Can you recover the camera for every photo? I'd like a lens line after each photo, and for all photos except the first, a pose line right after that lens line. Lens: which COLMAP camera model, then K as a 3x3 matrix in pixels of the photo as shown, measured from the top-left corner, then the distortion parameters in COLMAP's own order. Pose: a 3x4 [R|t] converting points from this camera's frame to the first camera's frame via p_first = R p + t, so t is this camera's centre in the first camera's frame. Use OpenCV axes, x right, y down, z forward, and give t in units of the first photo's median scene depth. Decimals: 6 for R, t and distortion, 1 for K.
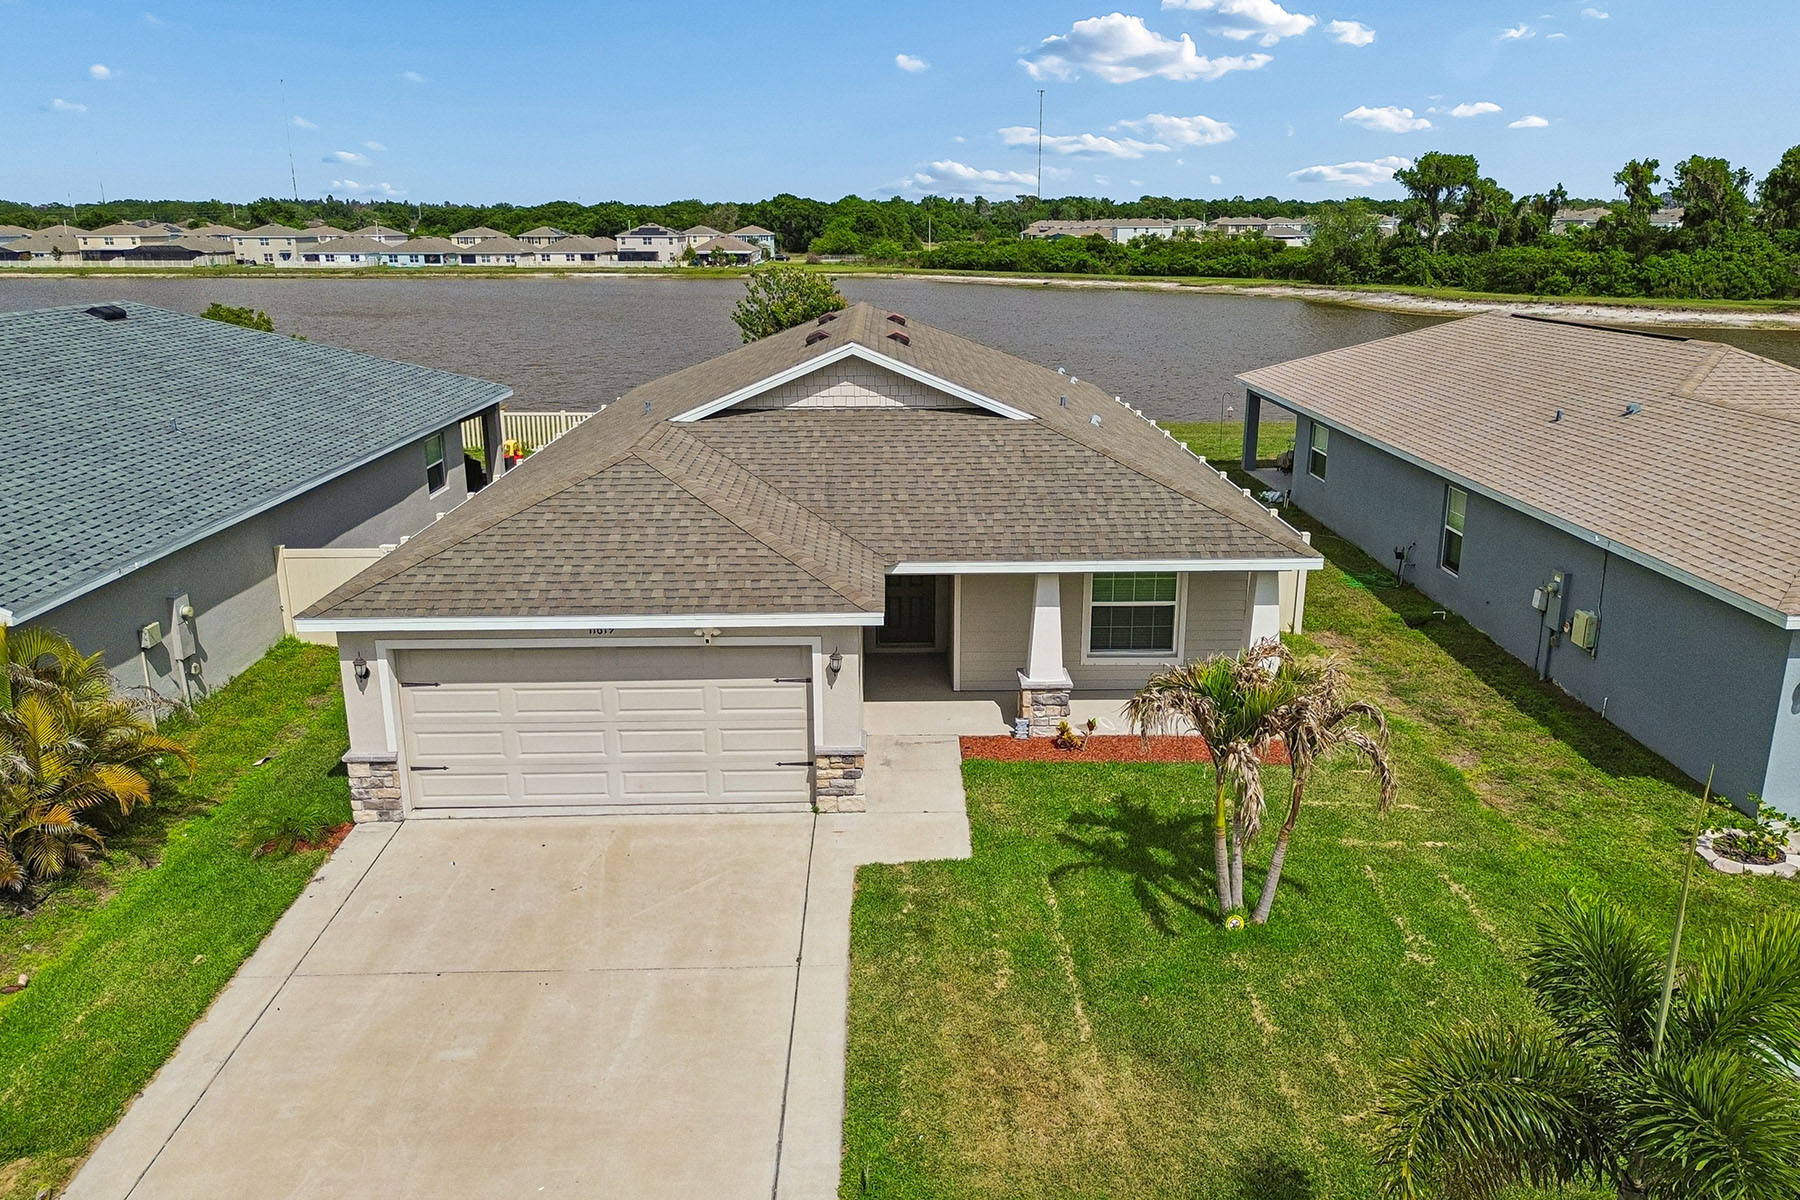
lens RADIAL K [[1319.4, 0, 900.0], [0, 1319.4, 600.0], [0, 0, 1]] dist [0.061590, -0.060708]
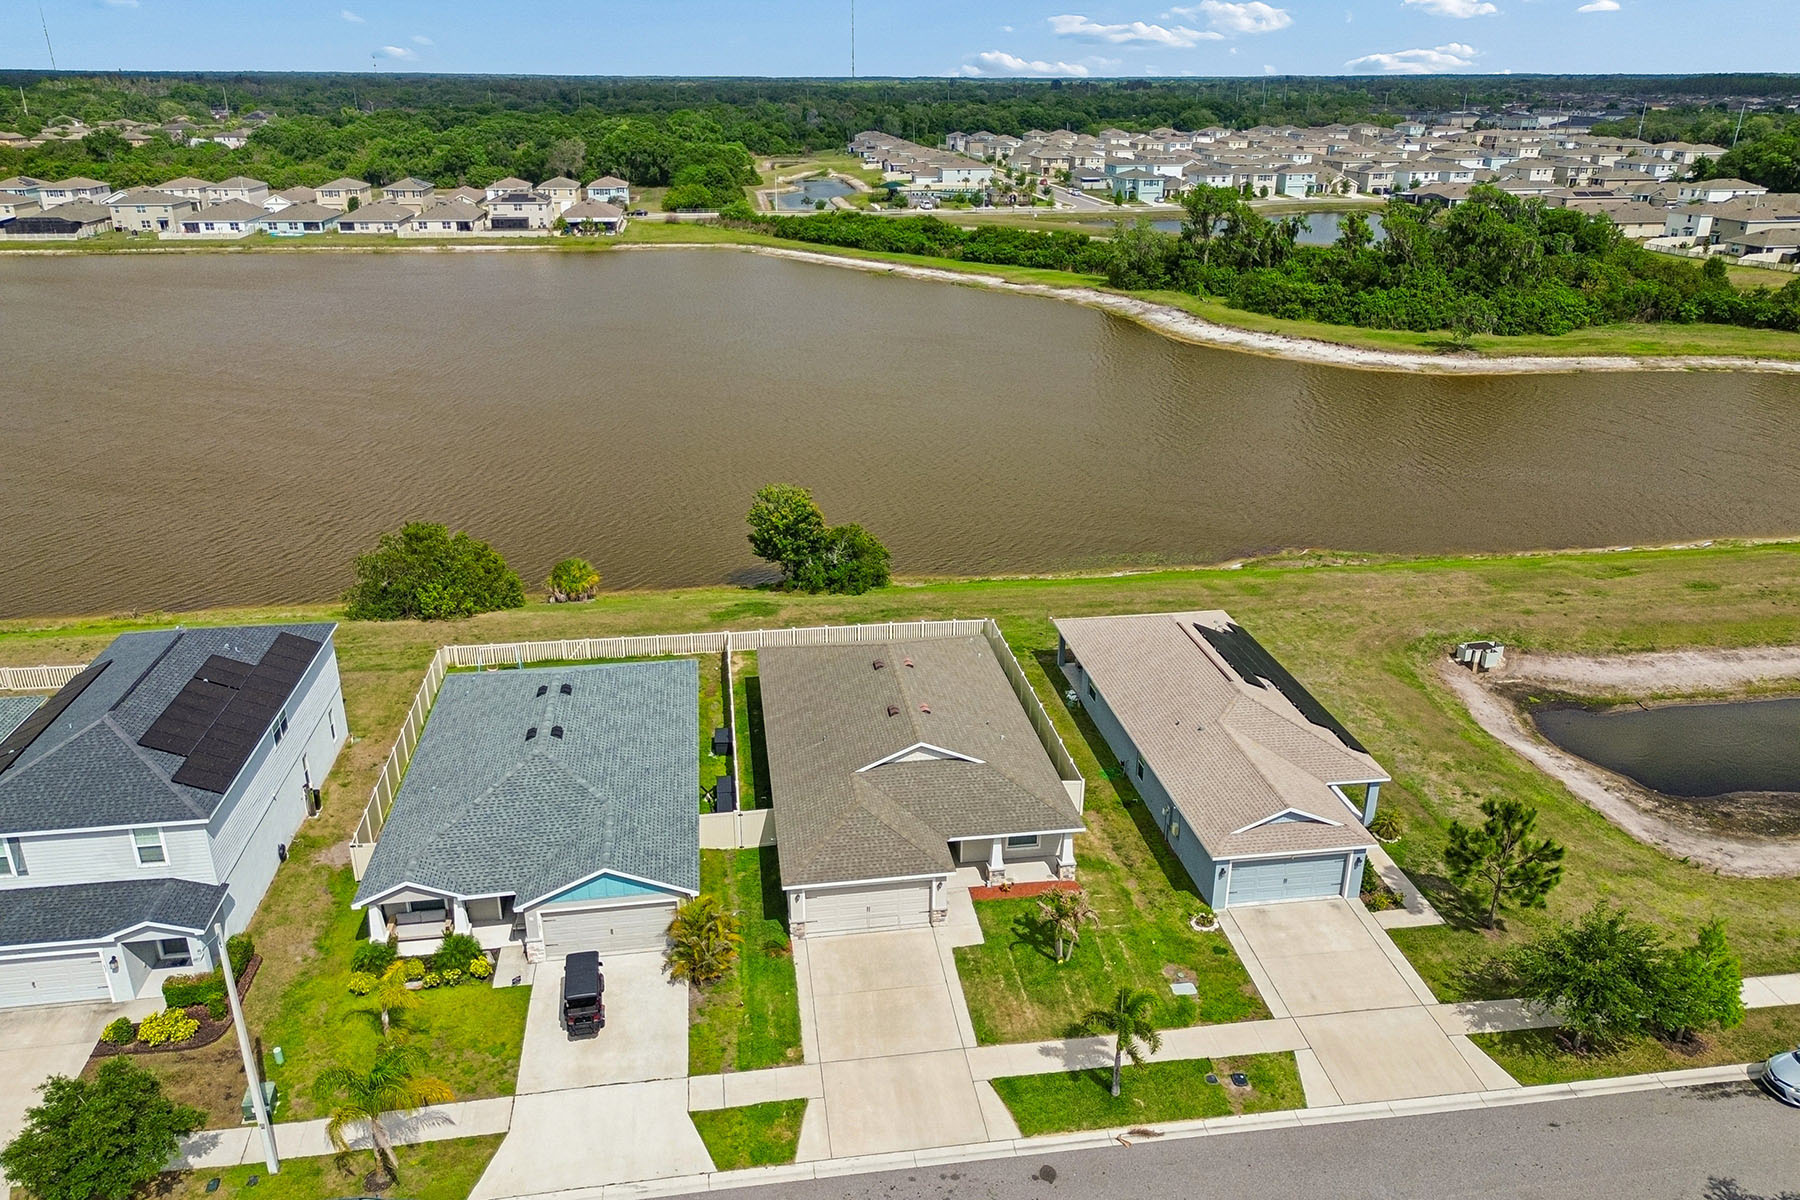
lens RADIAL K [[1319.4, 0, 900.0], [0, 1319.4, 600.0], [0, 0, 1]] dist [0.061590, -0.060708]
pose [[0.990534, -0.041163, 0.130954, -0.425098], [0.025952, 0.992933, 0.115808, -0.803382], [-0.134796, -0.111313, 0.984601, -1.655230]]
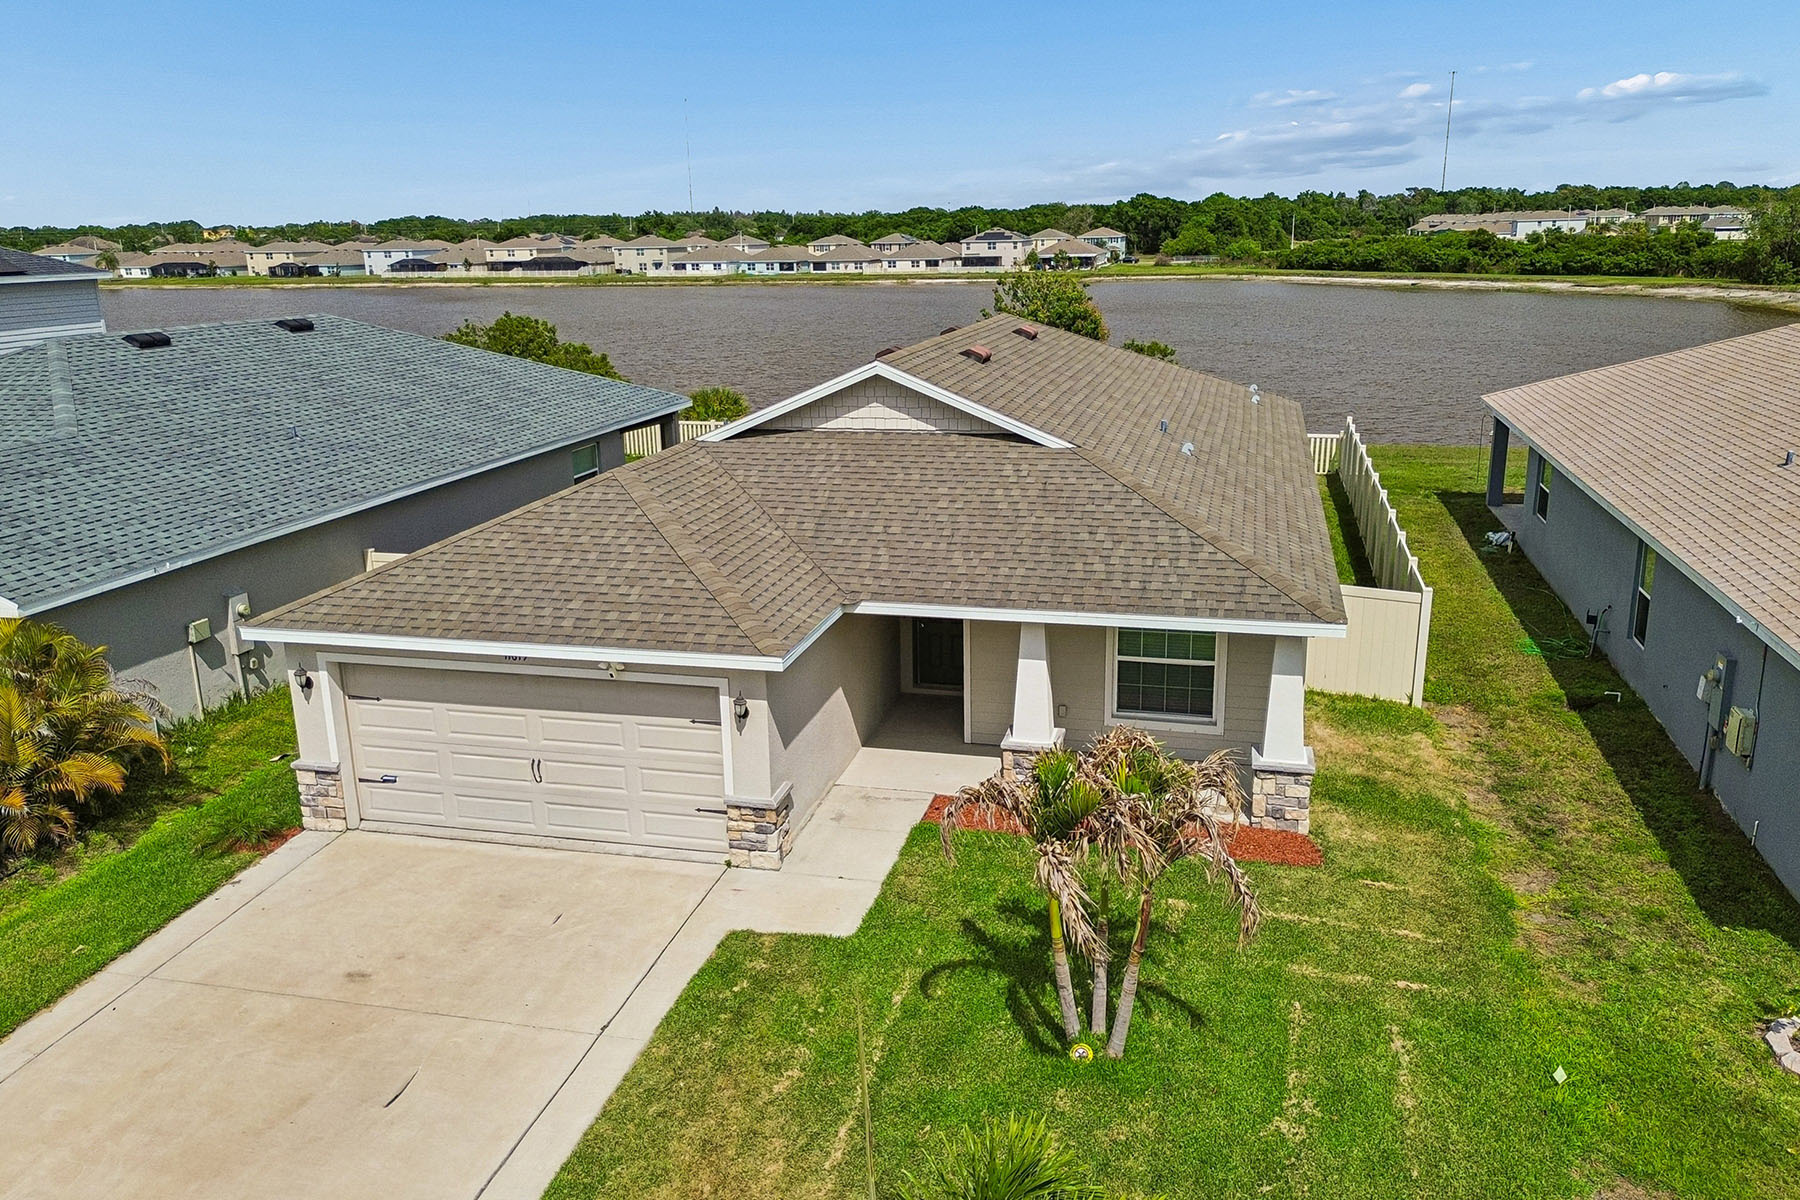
lens RADIAL K [[1356.8, 0, 900.0], [0, 1356.8, 600.0], [0, 0, 1]] dist [0.064506, -0.065696]
pose [[0.964438, 0.055184, -0.258485, 0.234083], [-0.057371, 0.998353, -0.000918, -0.026180], [0.258008, 0.015715, 0.966015, 0.079459]]
